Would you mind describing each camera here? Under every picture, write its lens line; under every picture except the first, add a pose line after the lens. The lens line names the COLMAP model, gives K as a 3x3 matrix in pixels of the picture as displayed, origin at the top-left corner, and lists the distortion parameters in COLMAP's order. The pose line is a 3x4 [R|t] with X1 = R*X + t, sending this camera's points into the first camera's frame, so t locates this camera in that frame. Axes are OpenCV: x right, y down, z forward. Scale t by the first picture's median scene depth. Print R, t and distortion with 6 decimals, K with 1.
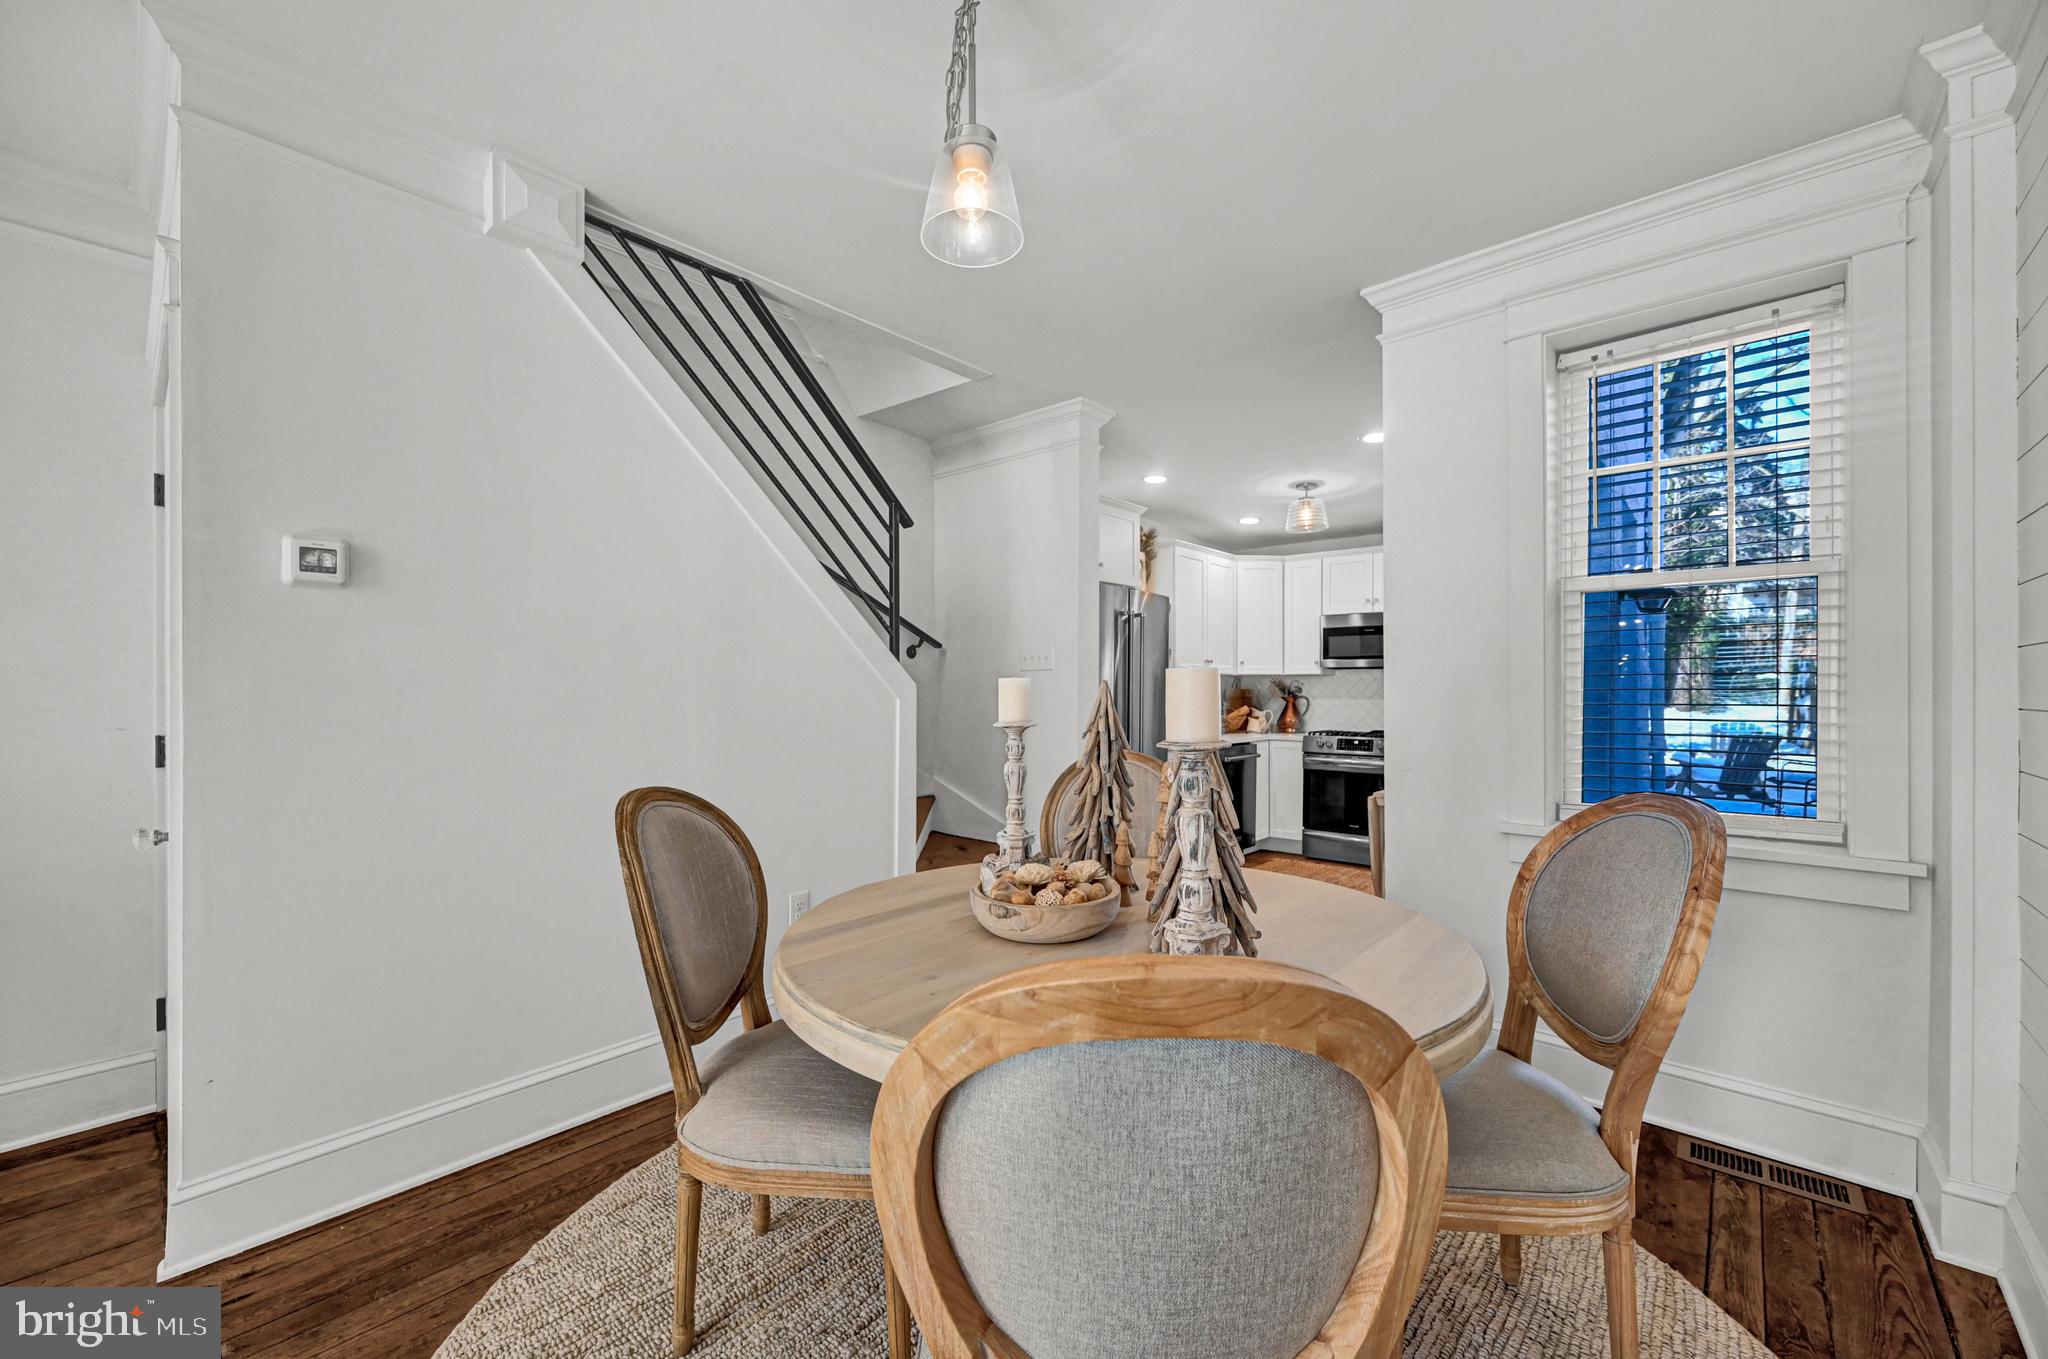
lens RADIAL K [[818.3, 0, 1008.0], [0, 818.3, 694.5], [0, 0, 1]] dist [-0.000929, 0.000328]
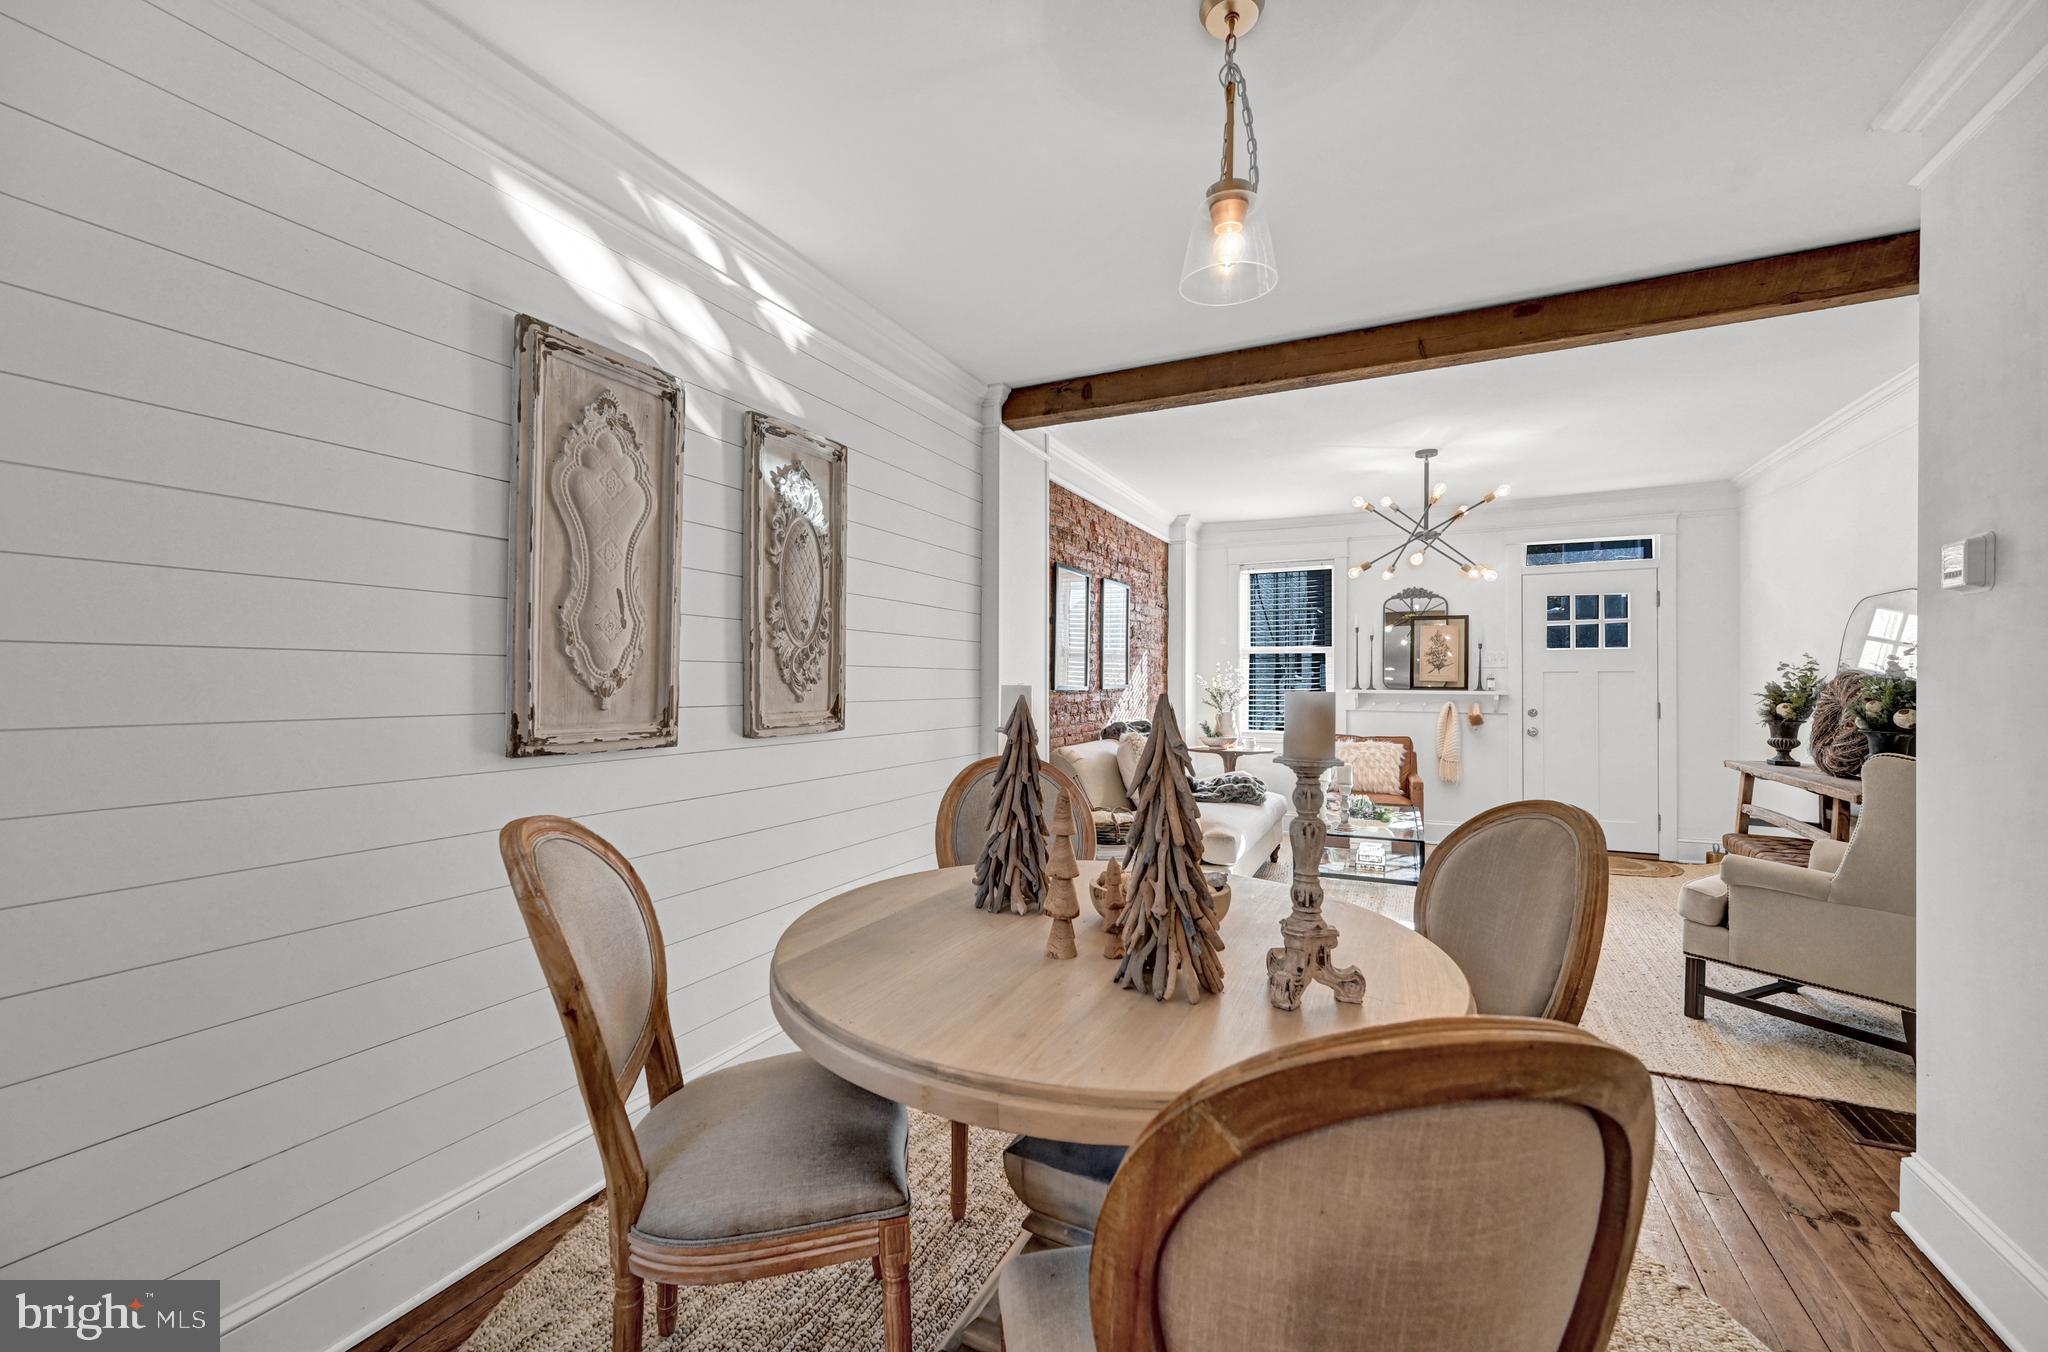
lens RADIAL K [[818.2, 0, 1005.6], [0, 818.2, 683.8], [0, 0, 1]] dist [-0.000274, 0.000183]
pose [[-0.963531, -0.002558, -0.267584, 0.136437], [-0.005474, 0.999933, 0.010151, -0.009467], [0.267540, 0.011245, -0.963481, 0.506080]]
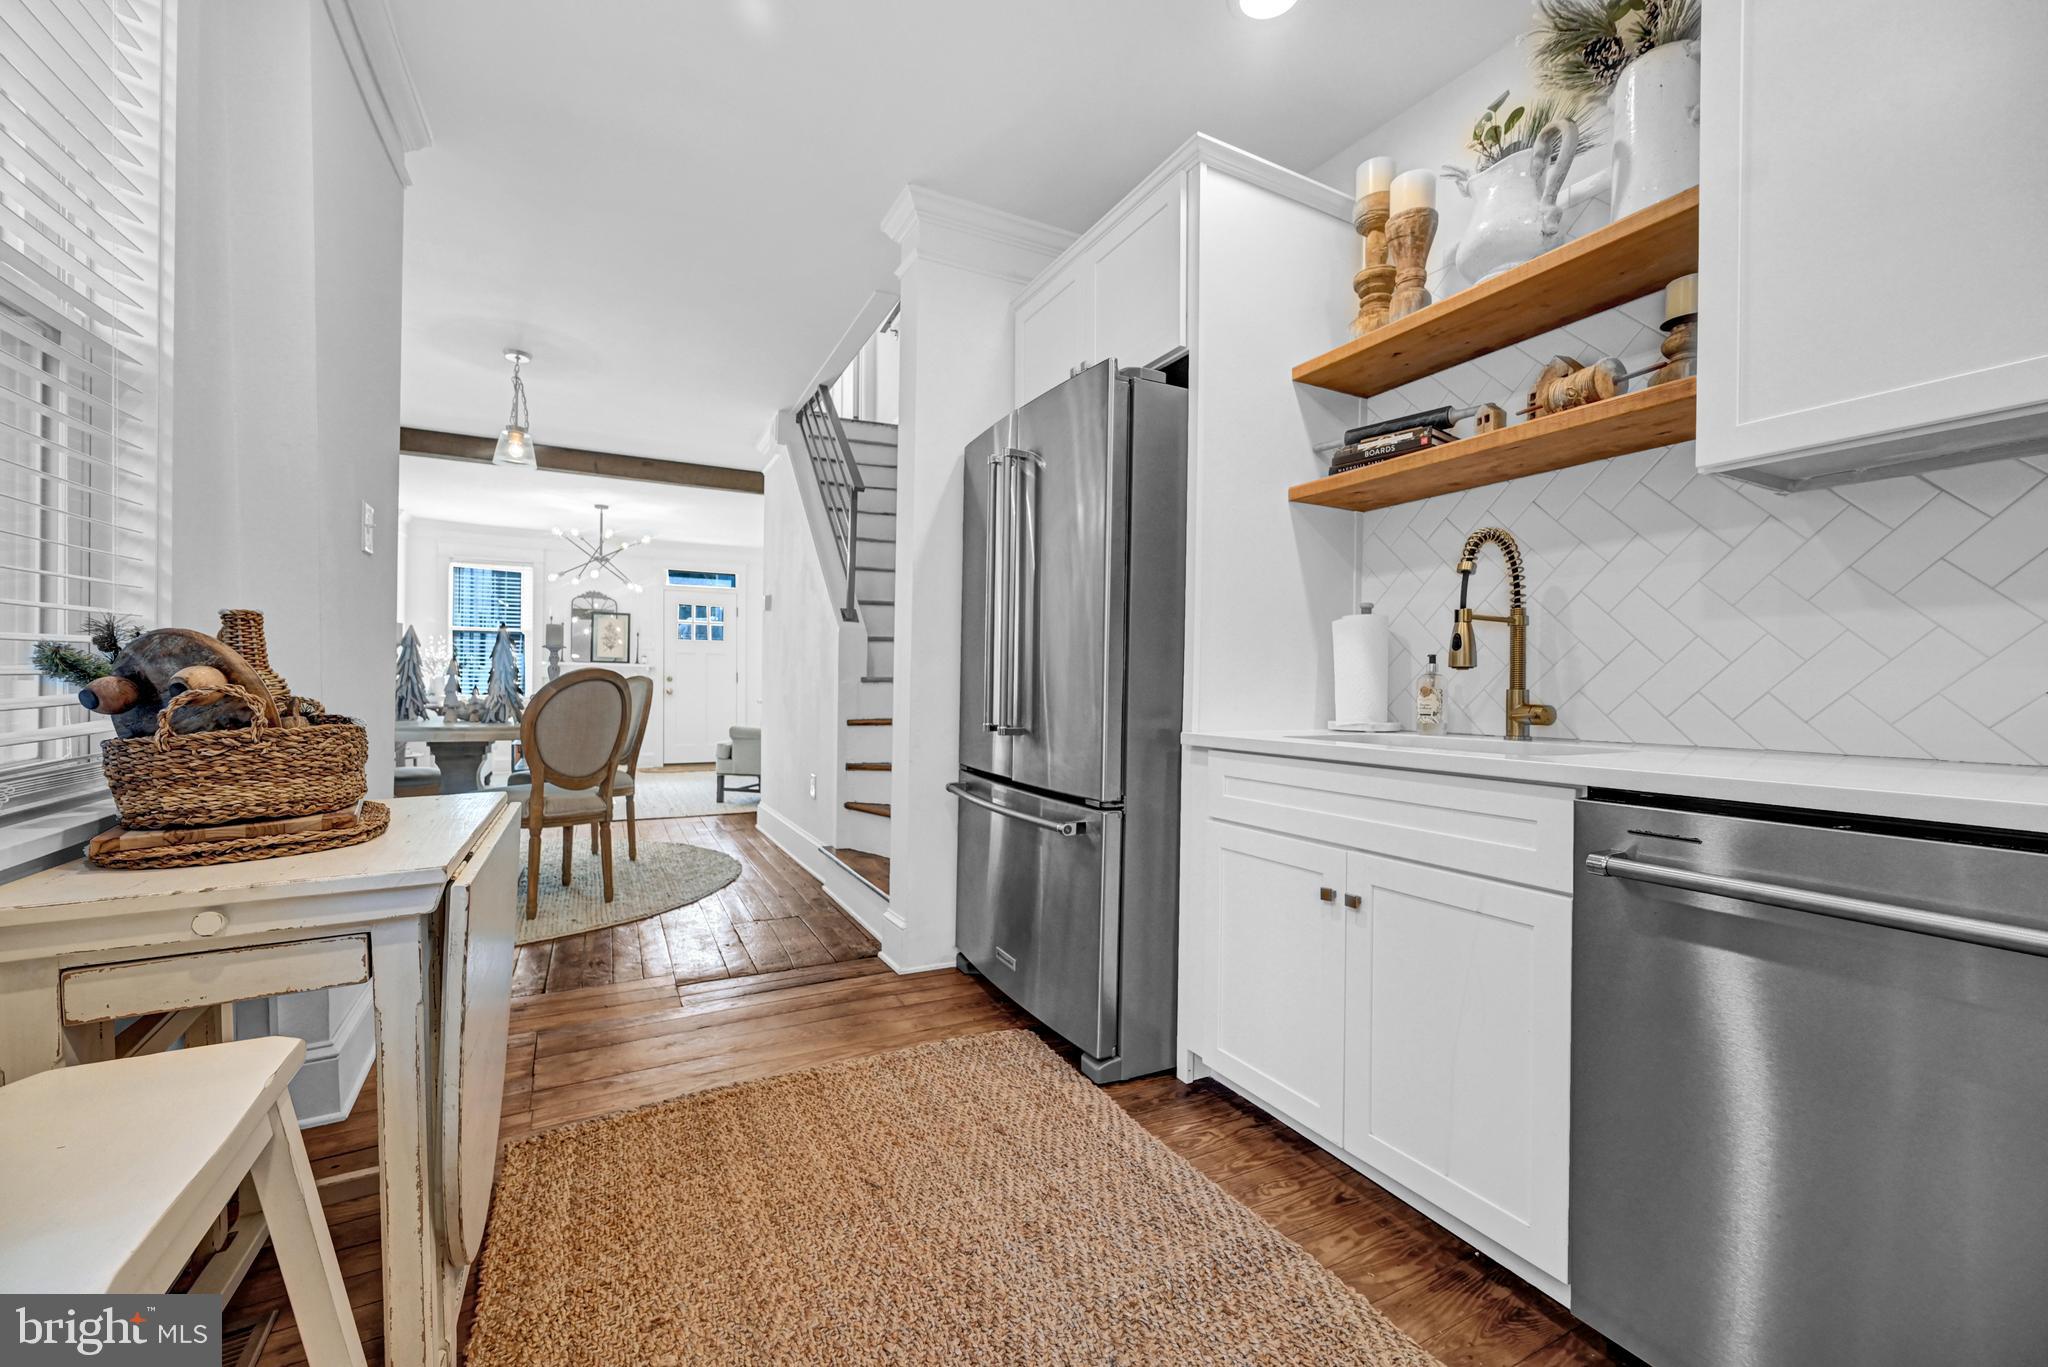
lens RADIAL K [[817.4, 0, 1017.8], [0, 817.4, 695.3], [0, 0, 1]] dist [-0.008269, 0.000051]
pose [[-0.352952, 0.001317, -0.935641, 0.482135], [-0.019893, 0.999762, 0.008911, 0.037715], [0.935430, 0.021758, -0.352842, 0.899701]]
